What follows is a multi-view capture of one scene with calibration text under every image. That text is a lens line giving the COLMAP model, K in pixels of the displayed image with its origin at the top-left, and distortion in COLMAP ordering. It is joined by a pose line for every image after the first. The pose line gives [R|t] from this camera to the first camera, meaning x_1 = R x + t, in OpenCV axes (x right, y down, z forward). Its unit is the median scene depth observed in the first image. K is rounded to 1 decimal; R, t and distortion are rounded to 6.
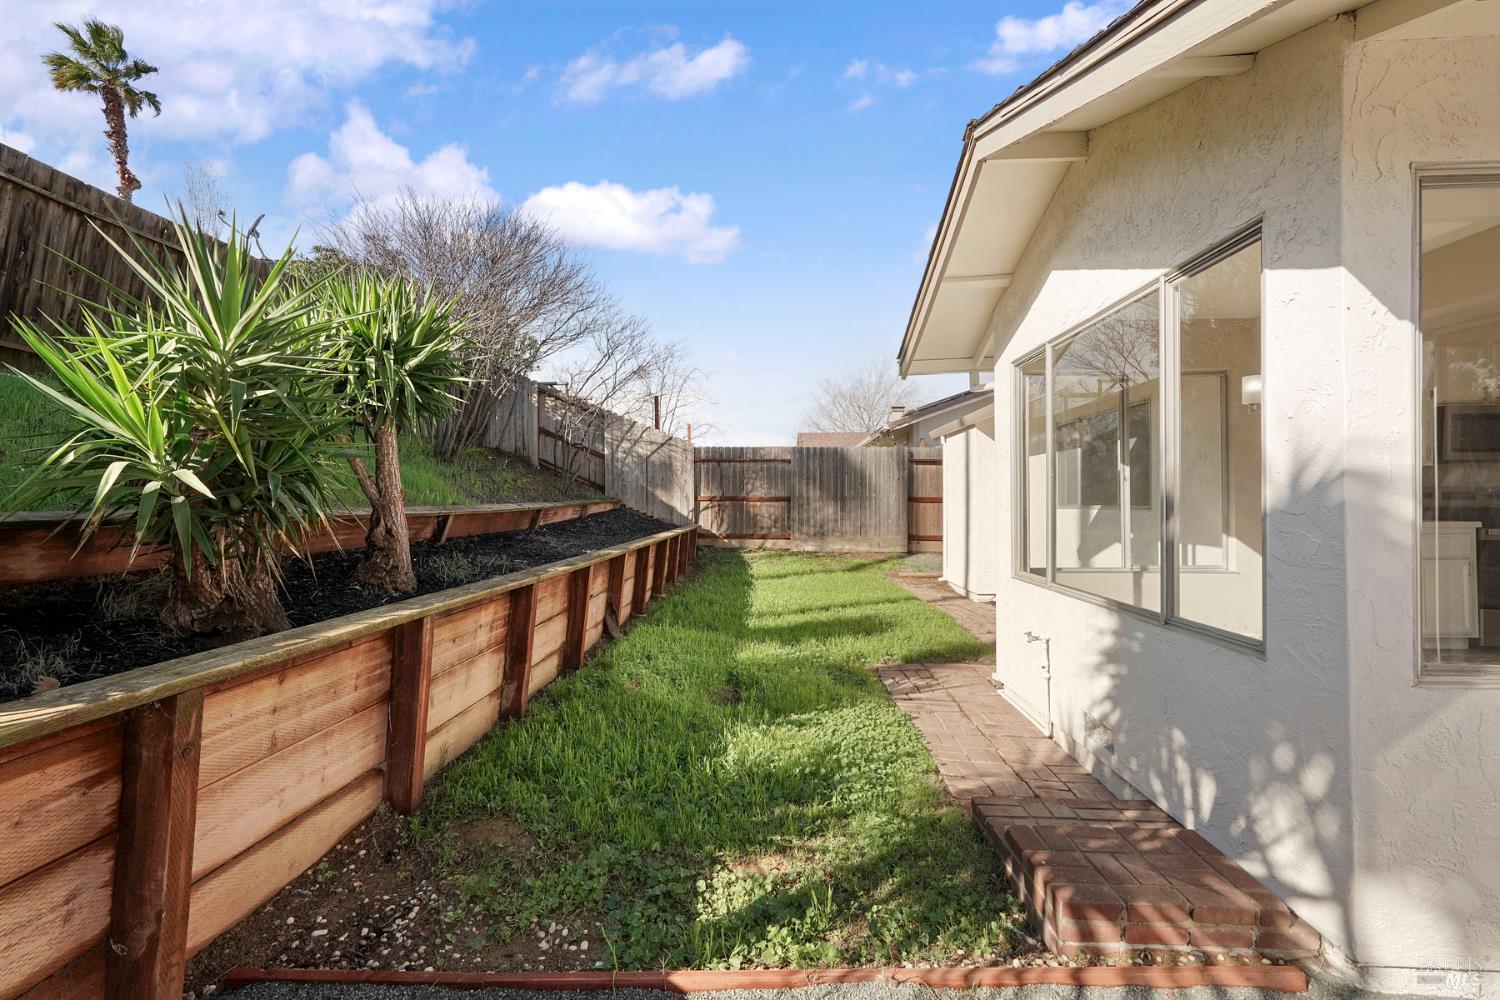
lens RADIAL K [[665.9, 0, 747.1], [0, 665.9, 498.3], [0, 0, 1]] dist [-0.015201, 0.007722]
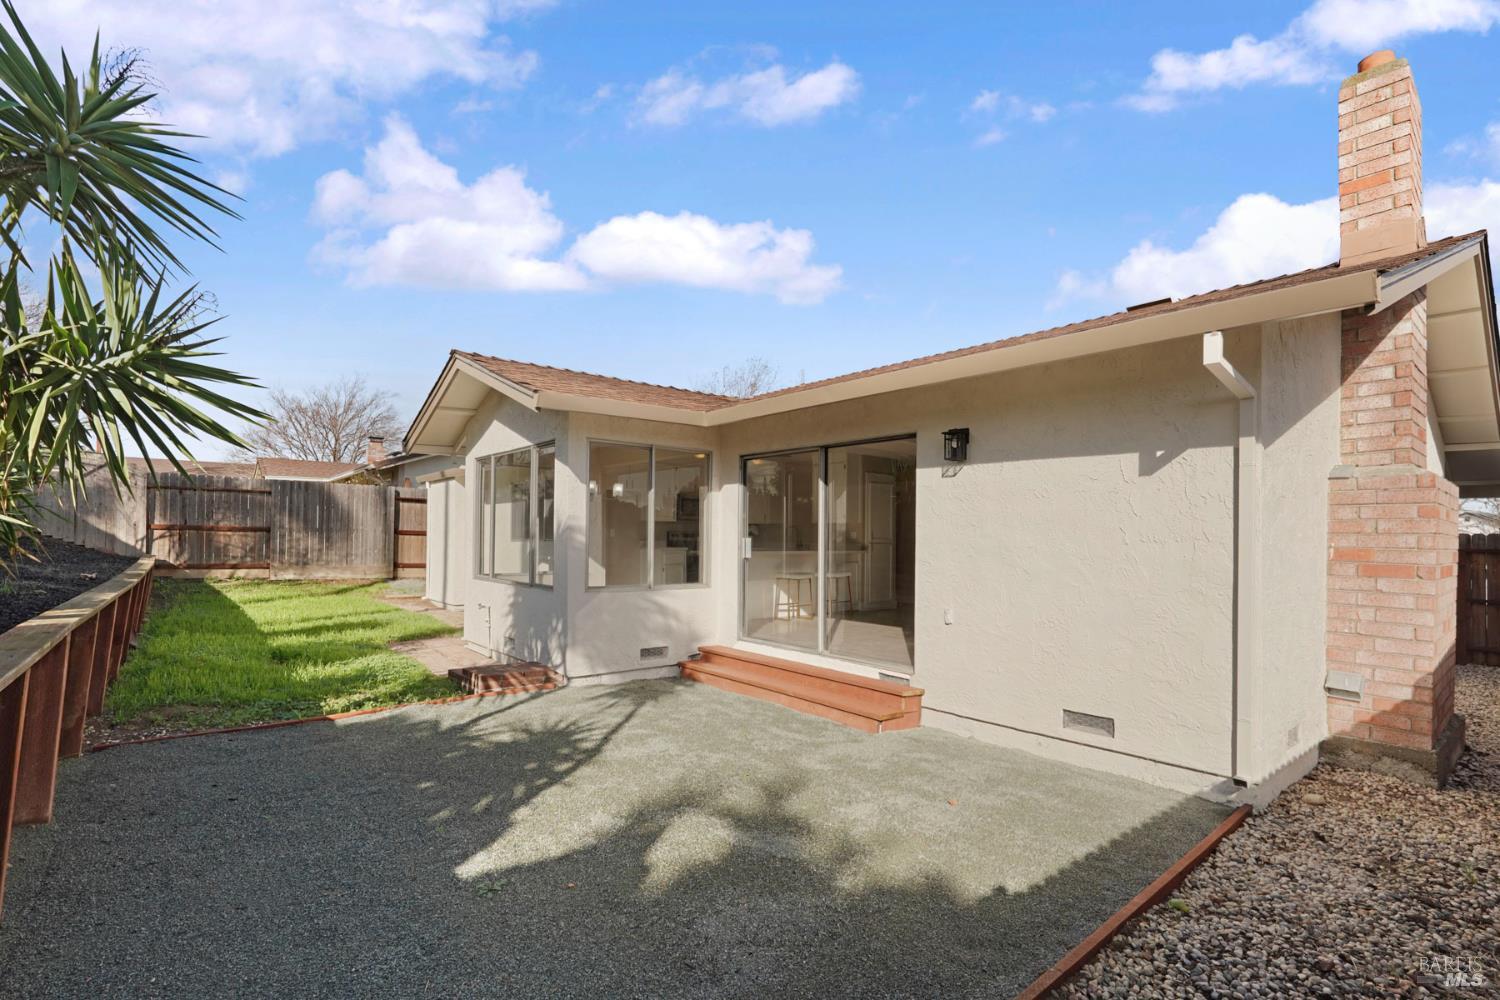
lens RADIAL K [[693.6, 0, 750.4], [0, 693.6, 526.4], [0, 0, 1]] dist [-0.000003, 0.000235]
pose [[0.742721, 0.022787, 0.669214, -0.104995], [-0.018593, 0.999737, -0.013407, -0.003155], [-0.669343, -0.002485, 0.742949, -0.313525]]
